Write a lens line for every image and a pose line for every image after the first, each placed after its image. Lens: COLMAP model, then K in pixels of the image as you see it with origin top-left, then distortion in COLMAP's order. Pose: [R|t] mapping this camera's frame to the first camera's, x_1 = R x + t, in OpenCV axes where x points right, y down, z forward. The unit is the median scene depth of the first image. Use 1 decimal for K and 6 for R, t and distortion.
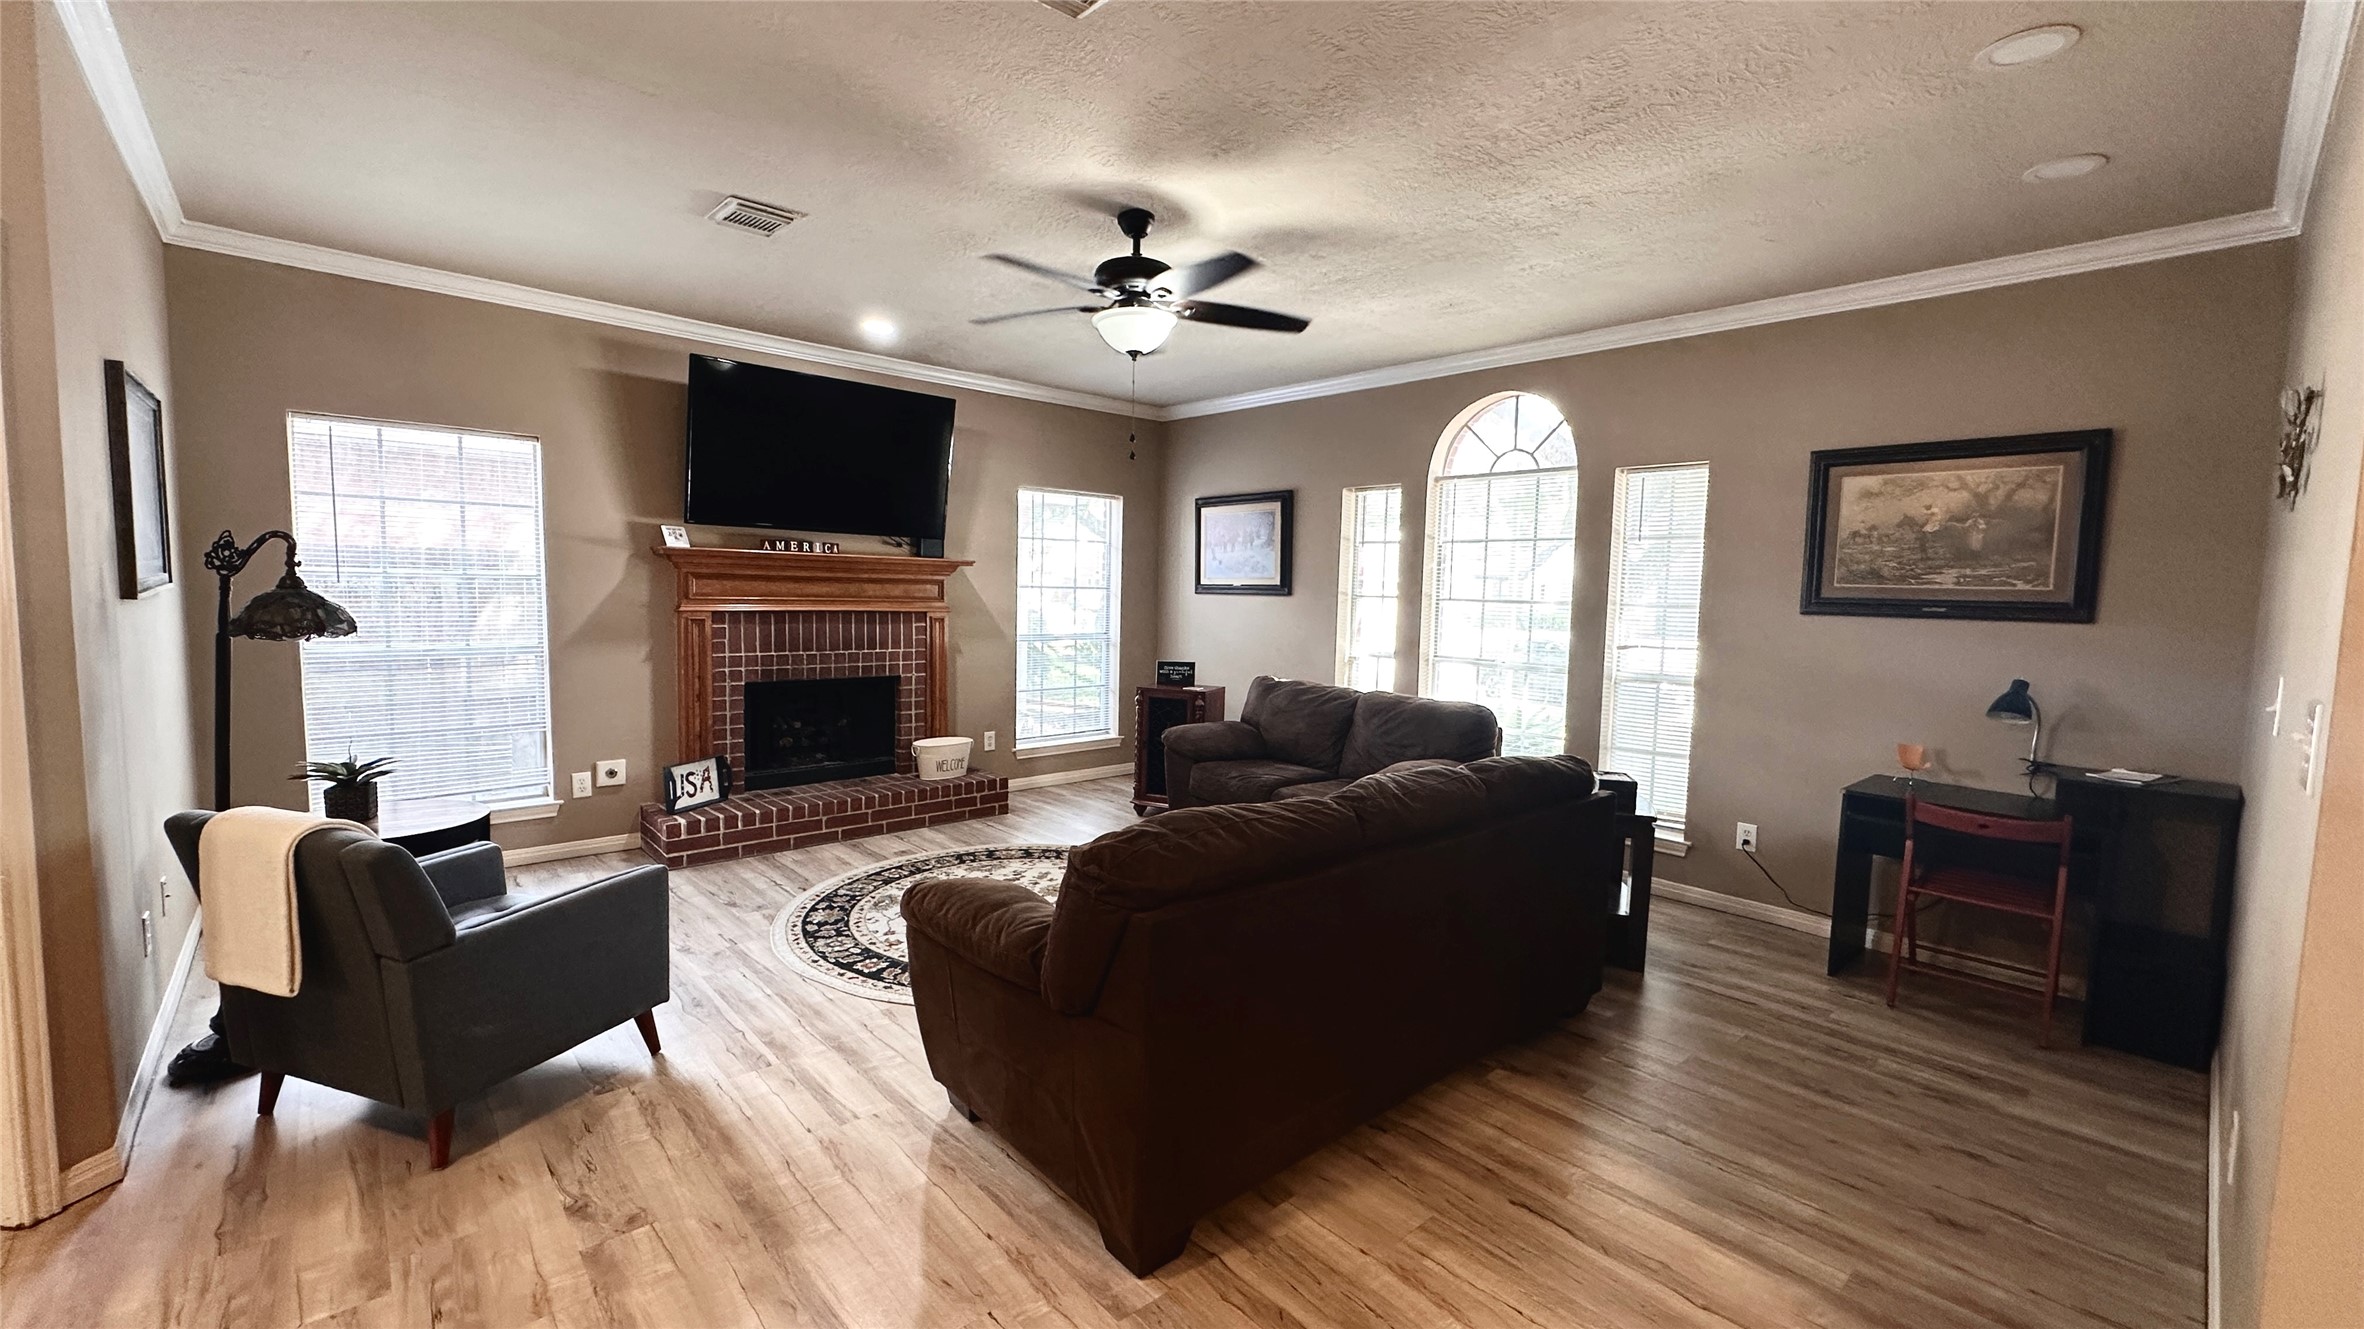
lens RADIAL K [[942.7, 0, 1179.6], [0, 942.7, 658.7], [0, 0, 1]] dist [-0.001496, 0.000114]
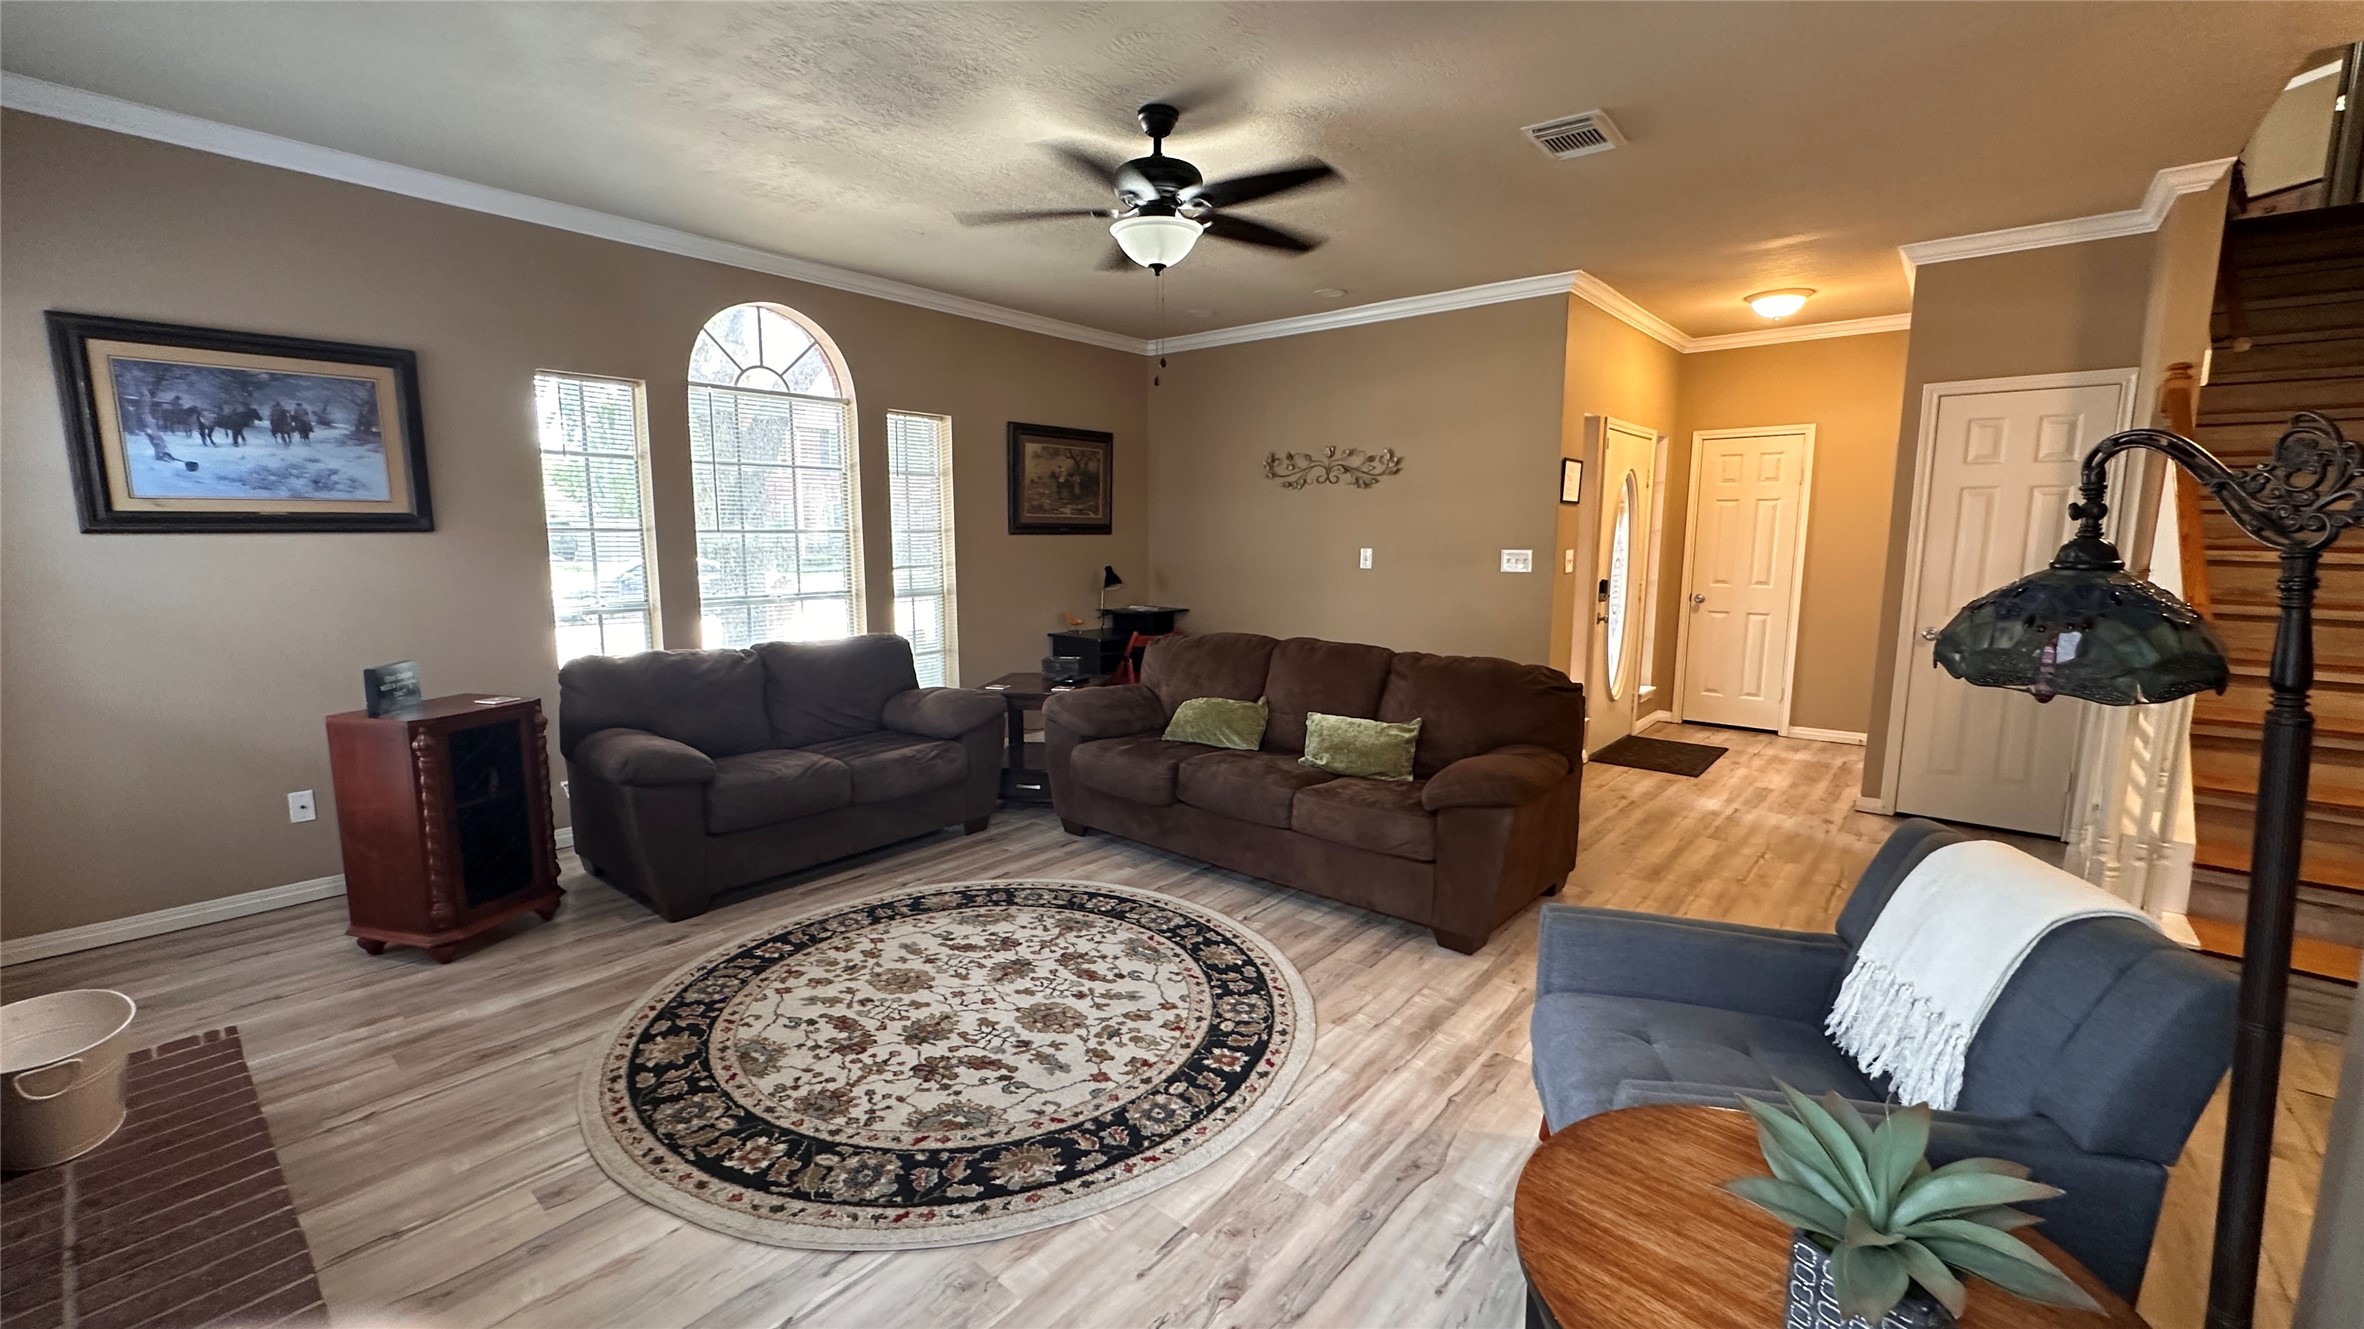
lens RADIAL K [[942.7, 0, 1177.2], [0, 942.7, 660.3], [0, 0, 1]] dist [-0.001496, 0.000114]
pose [[-0.119806, -0.164790, 0.979025, -0.839489], [0.061764, 0.982981, 0.173014, -0.093150], [-0.990874, 0.081197, -0.107589, 0.926208]]
